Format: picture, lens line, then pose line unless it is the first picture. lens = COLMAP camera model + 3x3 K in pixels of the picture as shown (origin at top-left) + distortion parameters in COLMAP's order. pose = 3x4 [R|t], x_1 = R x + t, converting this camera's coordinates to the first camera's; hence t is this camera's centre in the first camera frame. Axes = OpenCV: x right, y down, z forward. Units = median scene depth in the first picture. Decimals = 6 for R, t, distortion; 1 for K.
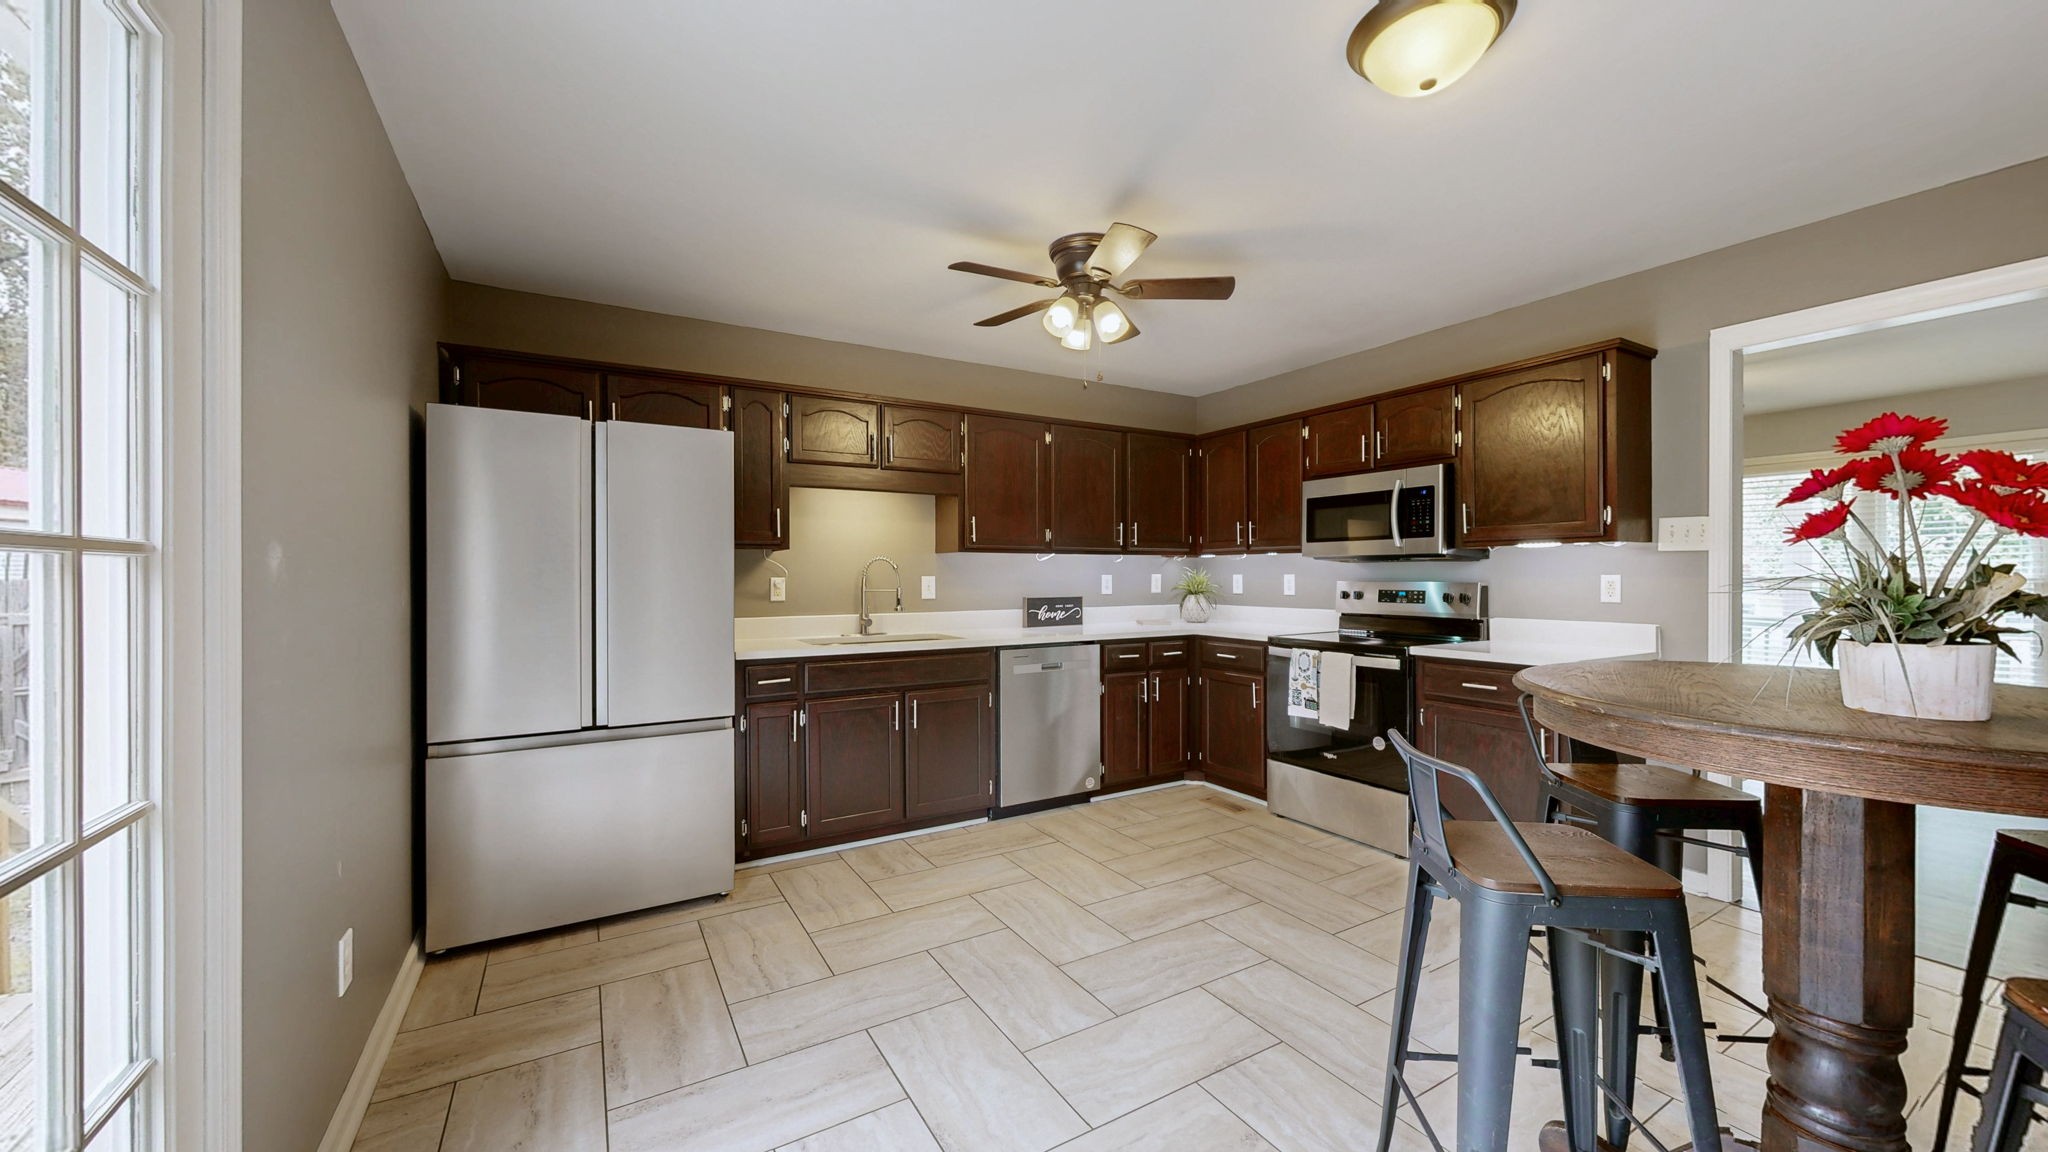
lens RADIAL K [[749.9, 0, 1025.6], [0, 749.9, 578.9], [0, 0, 1]] dist [-0.000043, 0.000066]
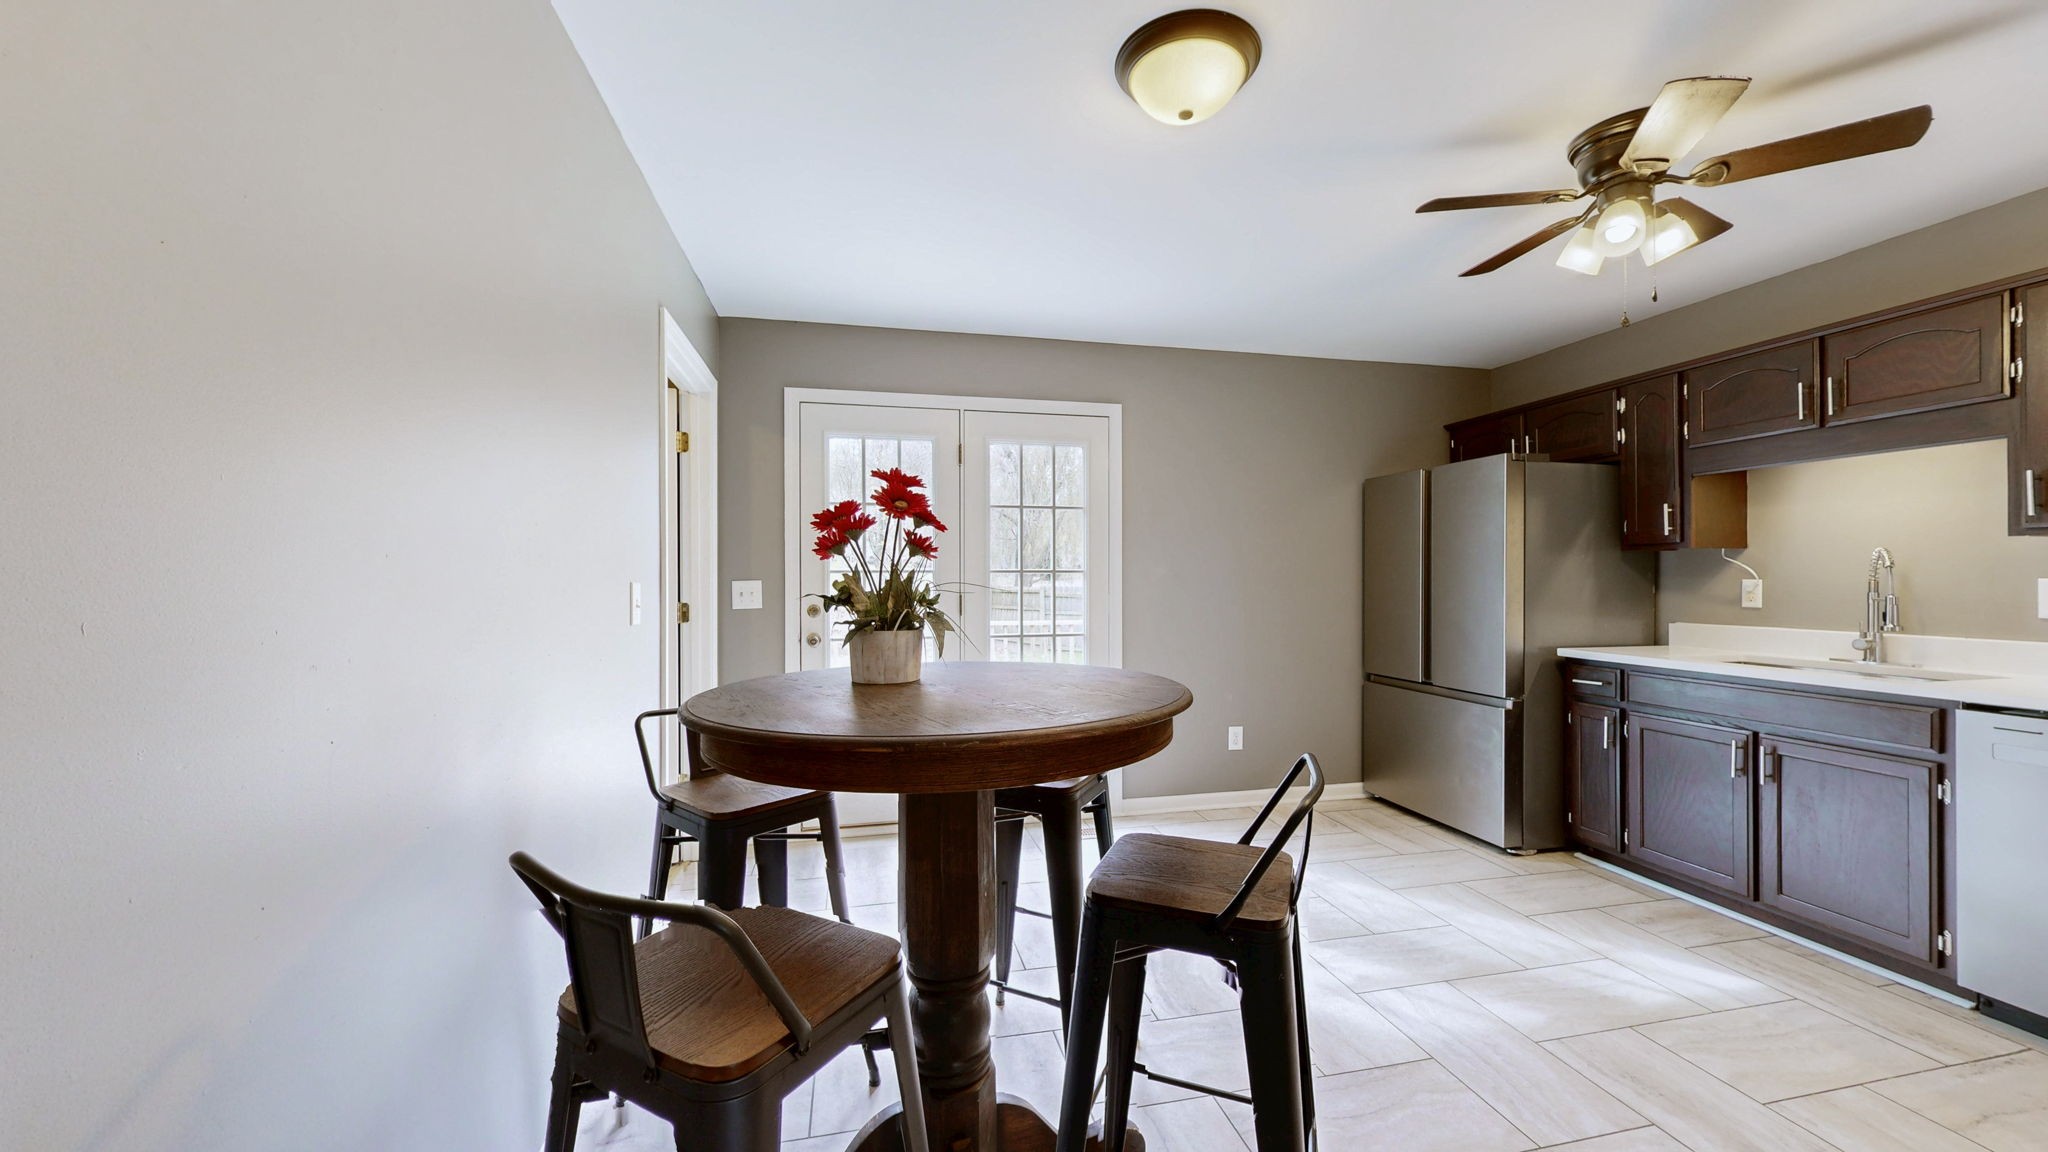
lens RADIAL K [[749.9, 0, 1025.6], [0, 749.9, 578.9], [0, 0, 1]] dist [-0.000043, 0.000066]
pose [[-0.309054, 0.003858, -0.951037, 0.644727], [-0.002816, 0.999984, 0.004971, -0.004150], [0.951040, 0.004215, -0.309038, 0.444862]]
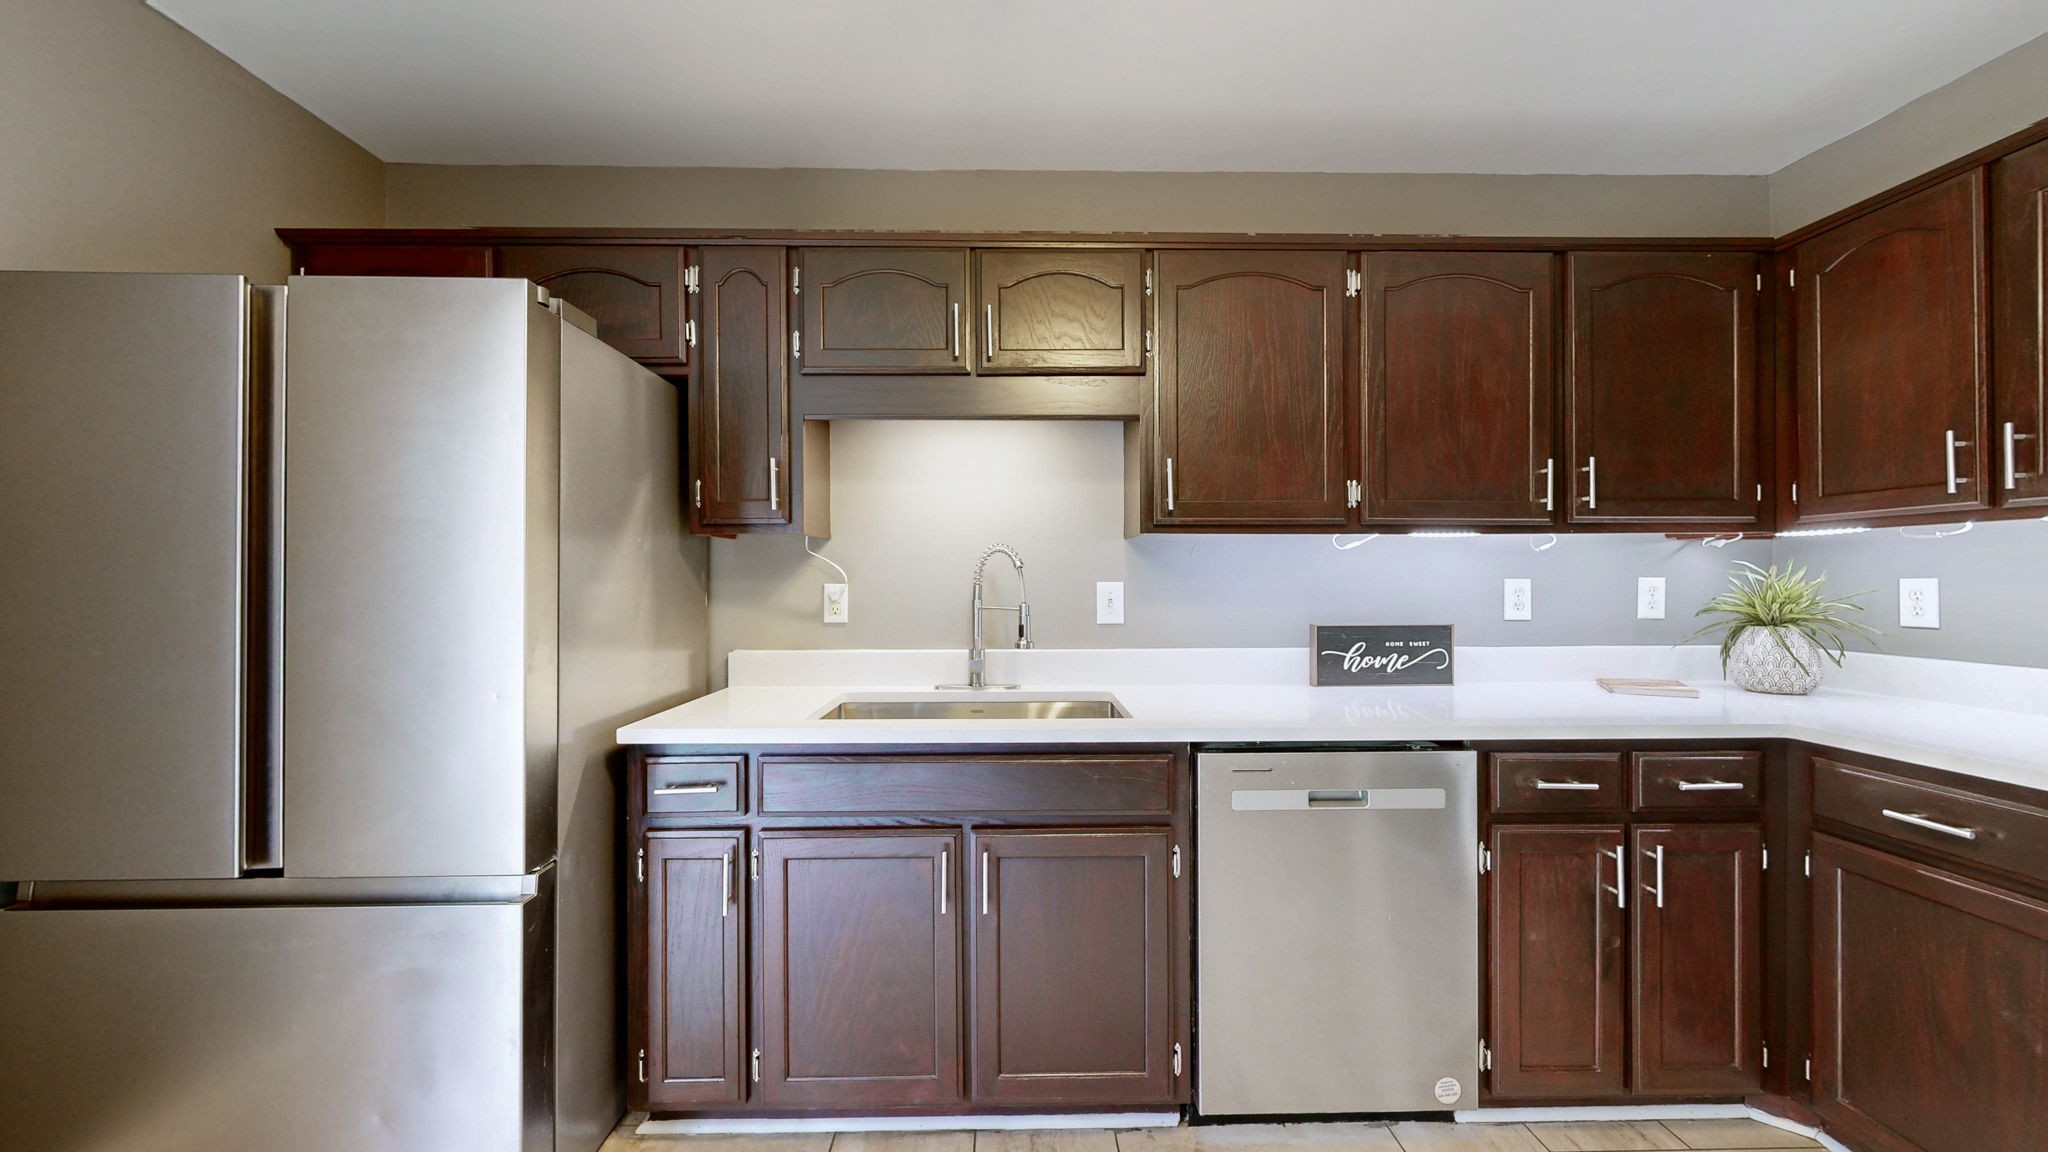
lens RADIAL K [[749.9, 0, 1025.6], [0, 749.9, 578.9], [0, 0, 1]] dist [-0.000043, 0.000066]
pose [[0.869776, -0.000128, -0.493447, 0.083339], [-0.001826, 0.999992, -0.003478, -0.003614], [0.493444, 0.003926, 0.869769, 0.506962]]
